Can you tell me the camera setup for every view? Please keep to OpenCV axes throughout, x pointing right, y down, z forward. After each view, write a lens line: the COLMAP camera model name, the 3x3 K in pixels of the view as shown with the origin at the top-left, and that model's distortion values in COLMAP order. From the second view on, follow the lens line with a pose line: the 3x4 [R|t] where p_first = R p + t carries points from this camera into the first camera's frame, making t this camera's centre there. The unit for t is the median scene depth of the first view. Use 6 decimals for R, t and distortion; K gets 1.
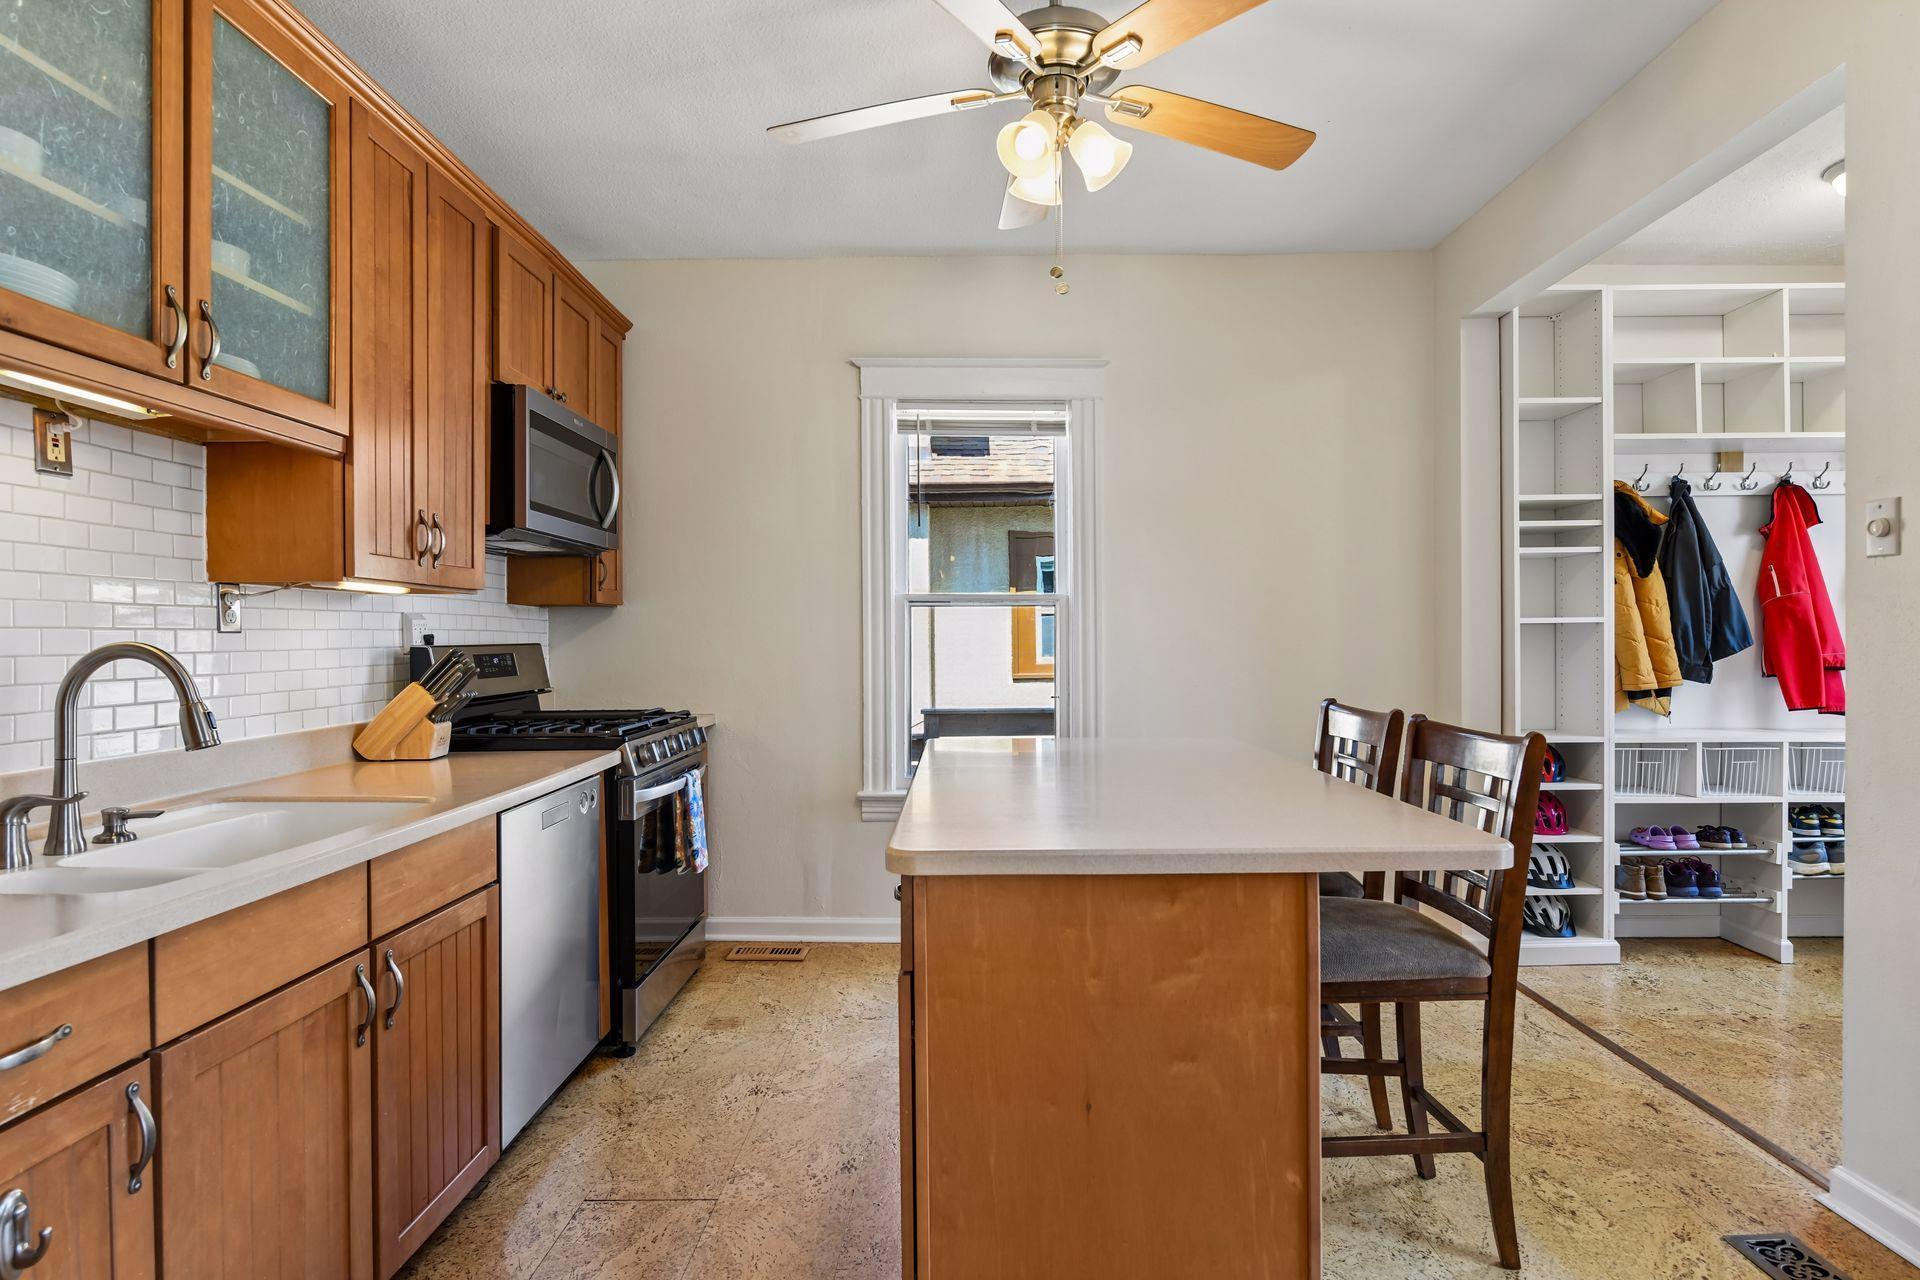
lens RADIAL K [[1002.8, 0, 956.8], [0, 1002.8, 628.7], [0, 0, 1]] dist [-0.011166, 0.000207]
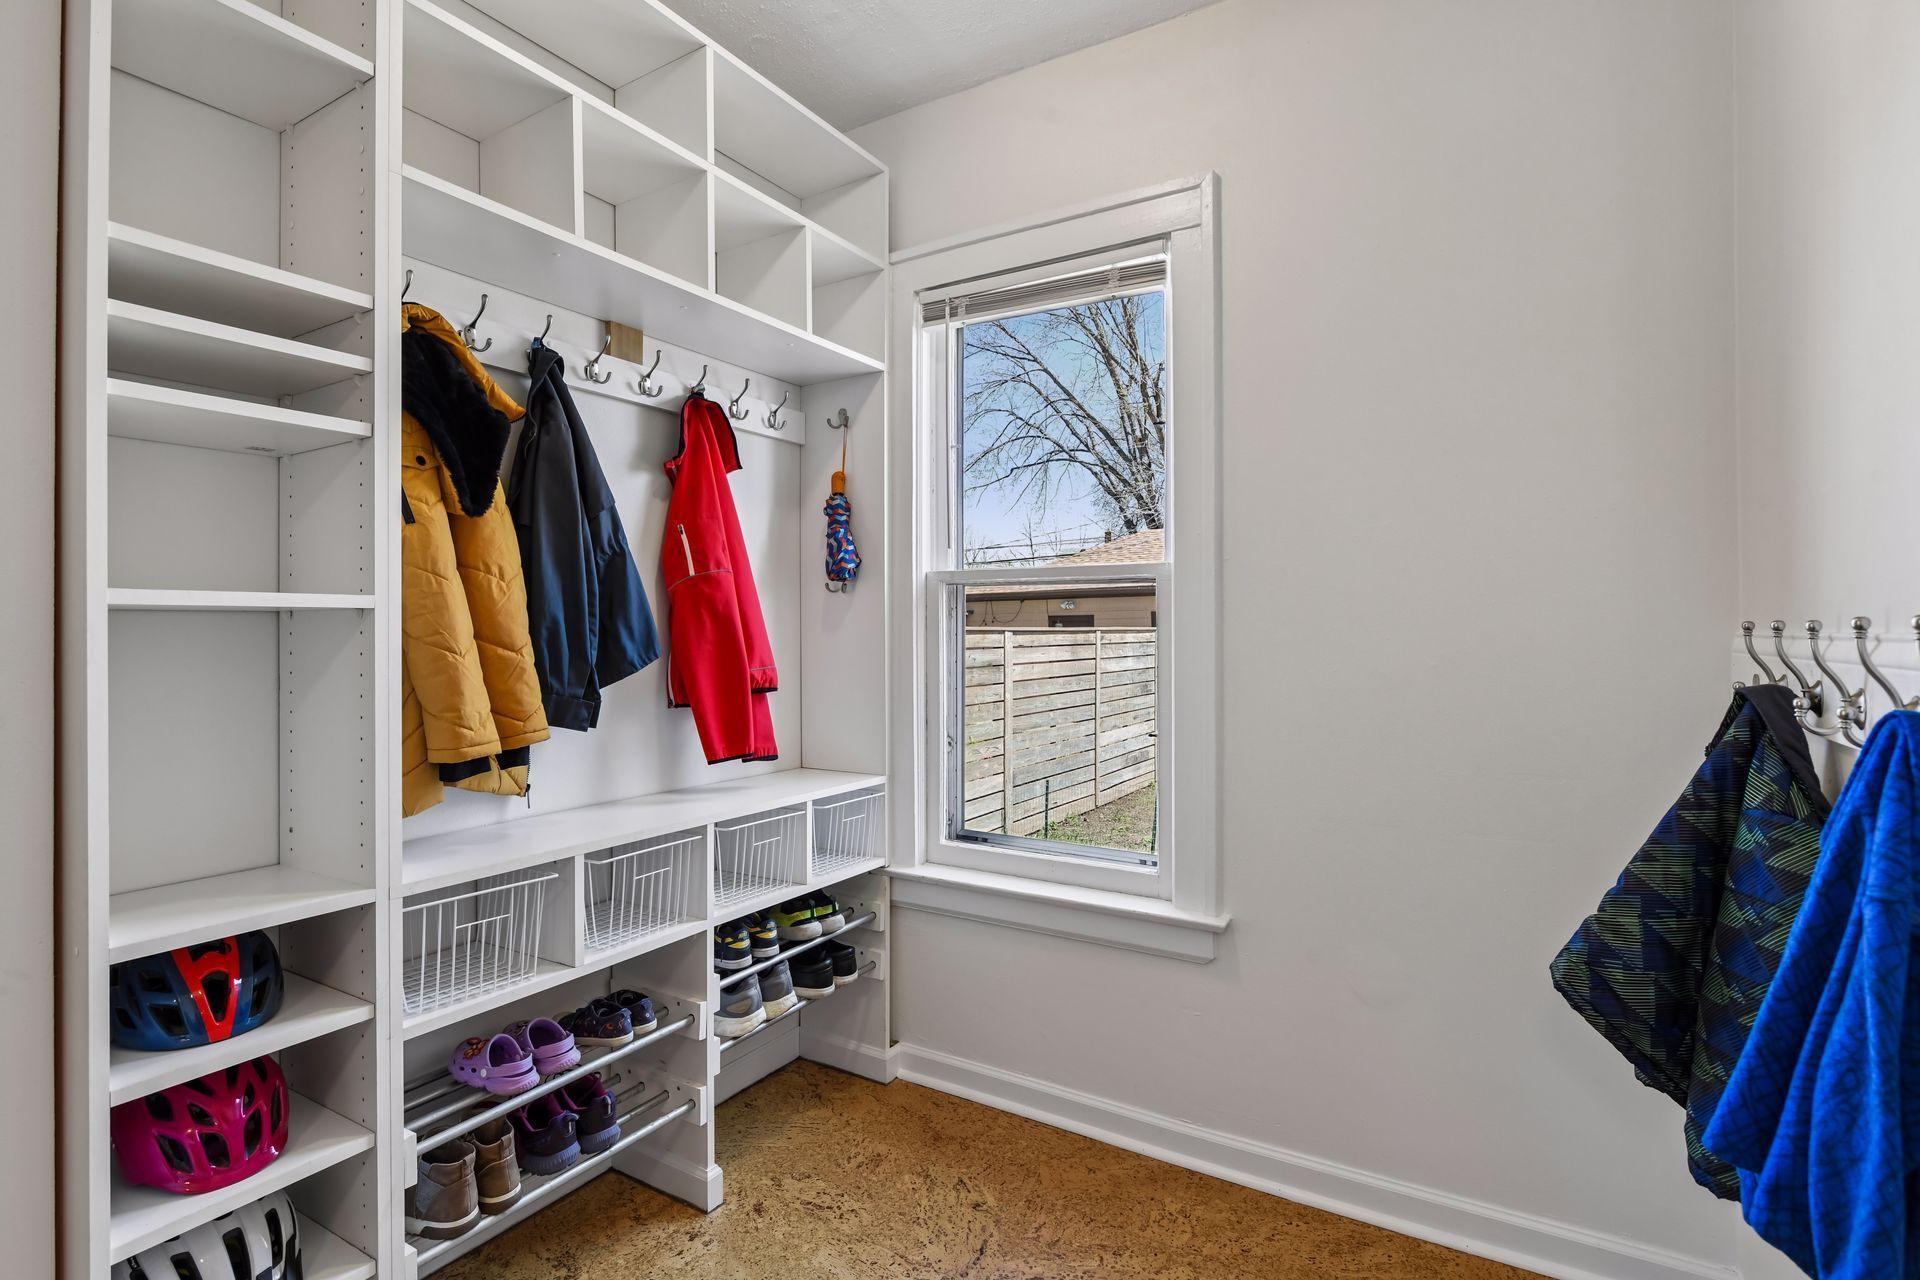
lens RADIAL K [[922.8, 0, 961.1], [0, 922.8, 633.8], [0, 0, 1]] dist [-0.007203, 0.001458]
pose [[0.509876, 0.001122, 0.860247, 0.435884], [0.005120, 0.999977, -0.004338, 0.006879], [-0.860233, 0.006616, 0.509858, 0.586429]]
